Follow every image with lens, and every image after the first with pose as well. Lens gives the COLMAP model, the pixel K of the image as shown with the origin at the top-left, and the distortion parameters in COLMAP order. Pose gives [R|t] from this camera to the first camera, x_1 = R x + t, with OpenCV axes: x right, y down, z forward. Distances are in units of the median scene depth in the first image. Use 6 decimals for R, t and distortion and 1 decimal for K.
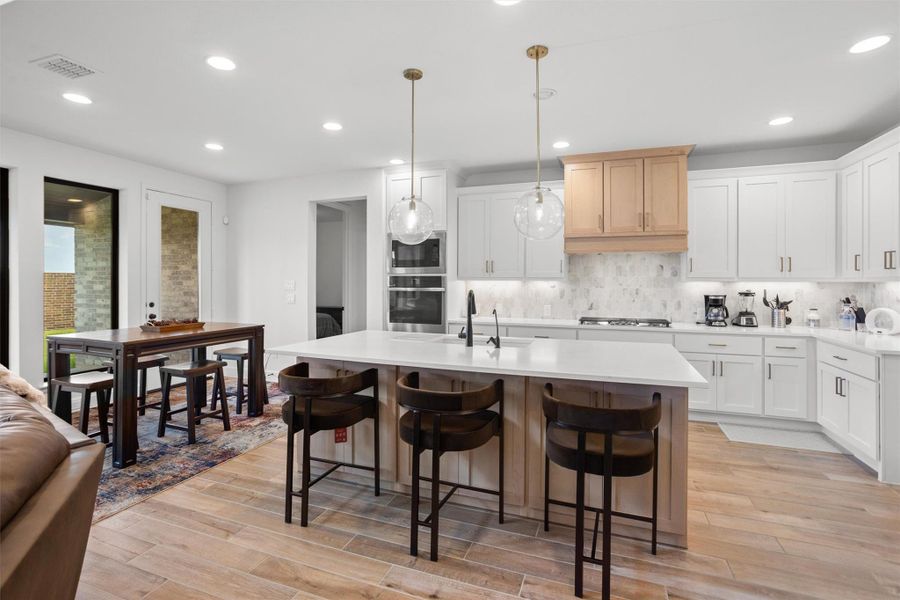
lens RADIAL K [[424.9, 0, 461.4], [0, 424.9, 282.8], [0, 0, 1]] dist [-0.027578, 0.001516]
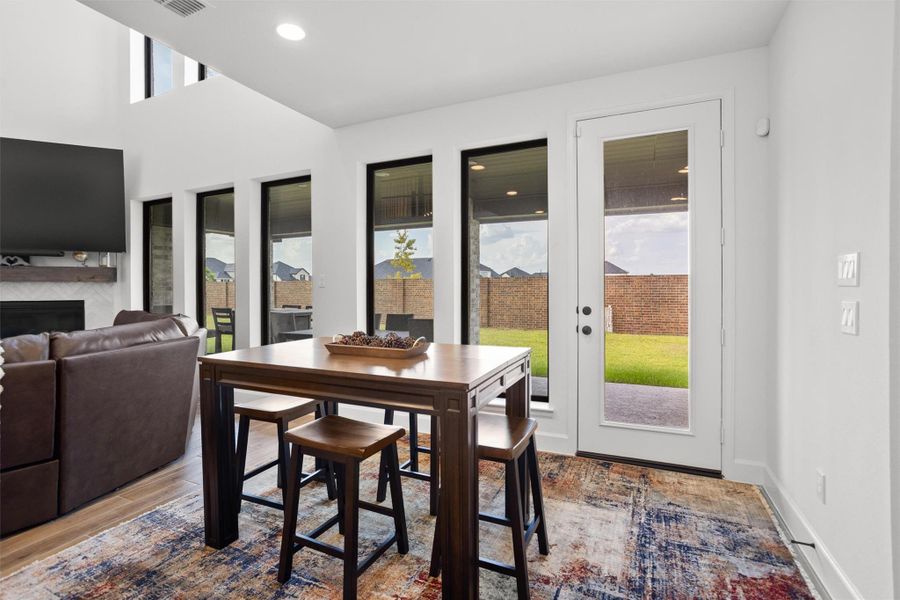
lens RADIAL K [[424.9, 0, 450.5], [0, 424.9, 302.0], [0, 0, 1]] dist [-0.027578, 0.001516]
pose [[-0.086640, 0.007644, -0.996210, -0.120670], [-0.001839, 0.999968, 0.007832, 0.035934], [0.996238, 0.002510, -0.086623, 0.858564]]
